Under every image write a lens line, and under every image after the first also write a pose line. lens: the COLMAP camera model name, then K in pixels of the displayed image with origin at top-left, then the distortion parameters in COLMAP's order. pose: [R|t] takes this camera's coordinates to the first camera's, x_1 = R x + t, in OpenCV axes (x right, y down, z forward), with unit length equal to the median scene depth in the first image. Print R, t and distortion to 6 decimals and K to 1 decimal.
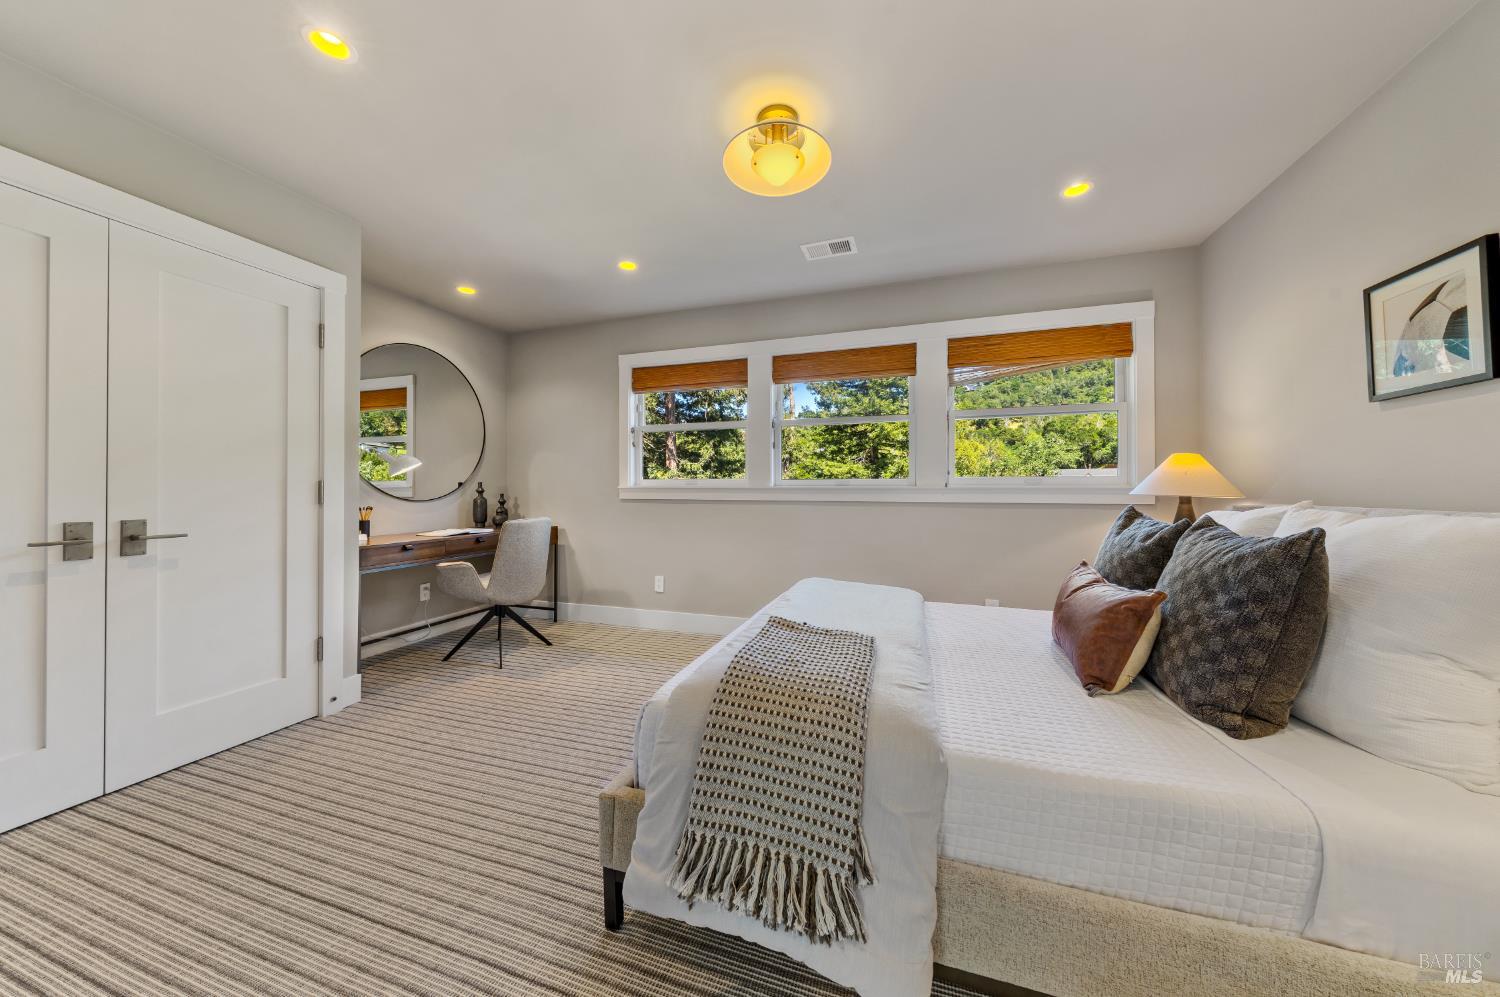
lens RADIAL K [[472.5, 0, 748.0], [0, 472.5, 489.5], [0, 0, 1]] dist [0.000175, -0.000017]
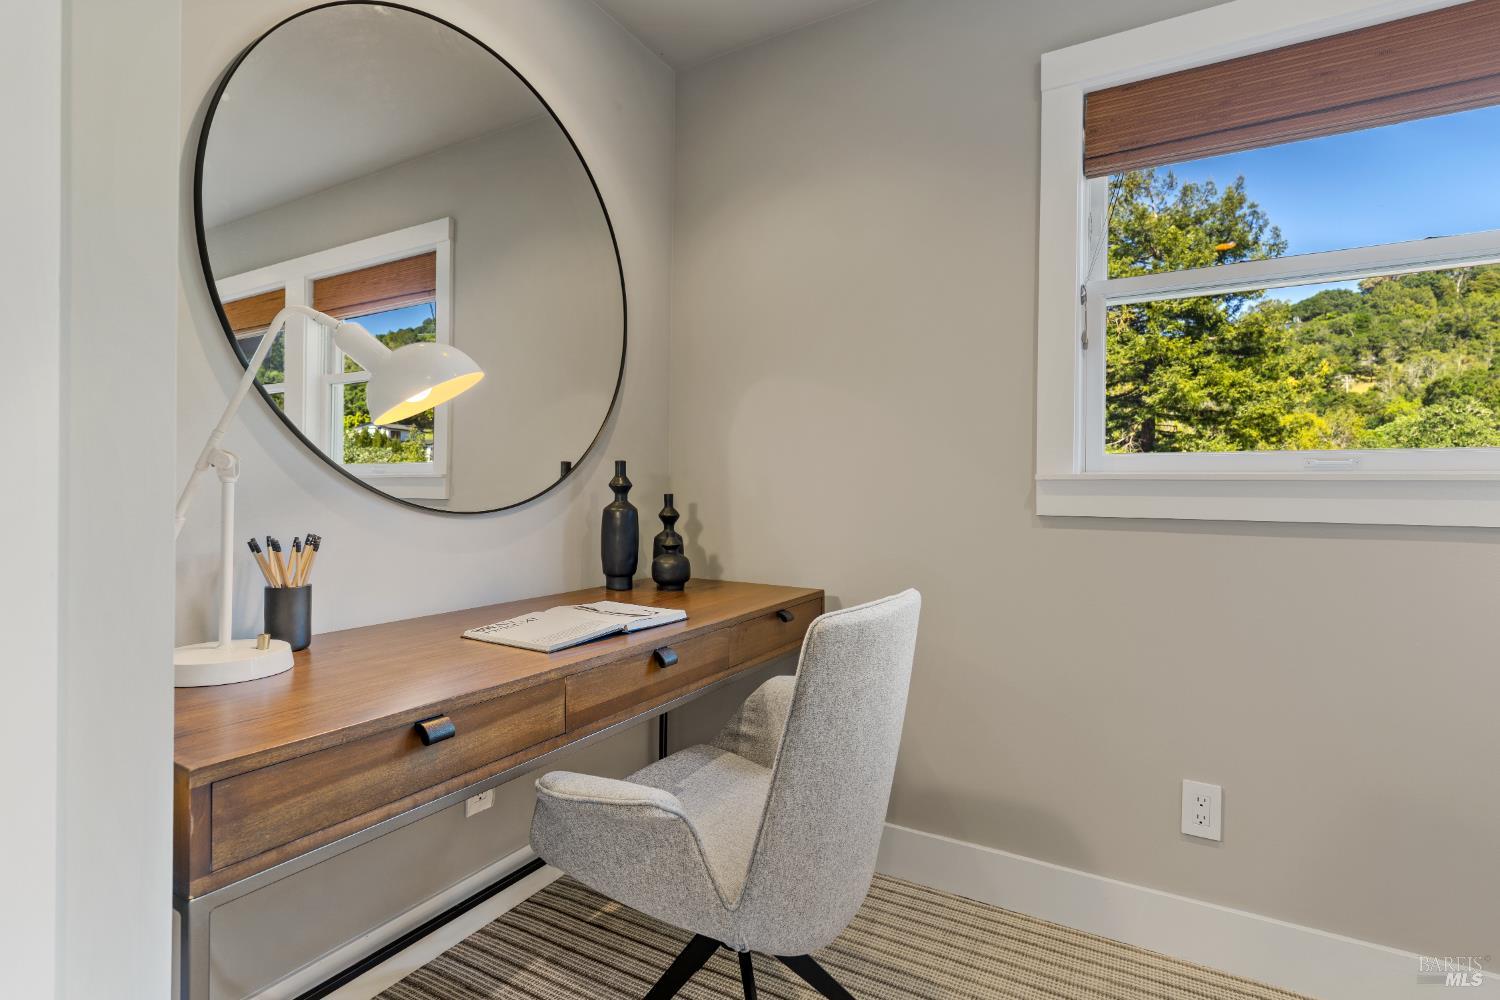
lens RADIAL K [[705.6, 0, 752.4], [0, 705.6, 496.4], [0, 0, 1]] dist [-0.025870, -0.000210]
pose [[0.979782, 0.011518, -0.199738, -0.352102], [-0.010107, 0.999916, 0.008083, 0.005644], [0.199815, -0.005901, 0.979816, 0.491195]]
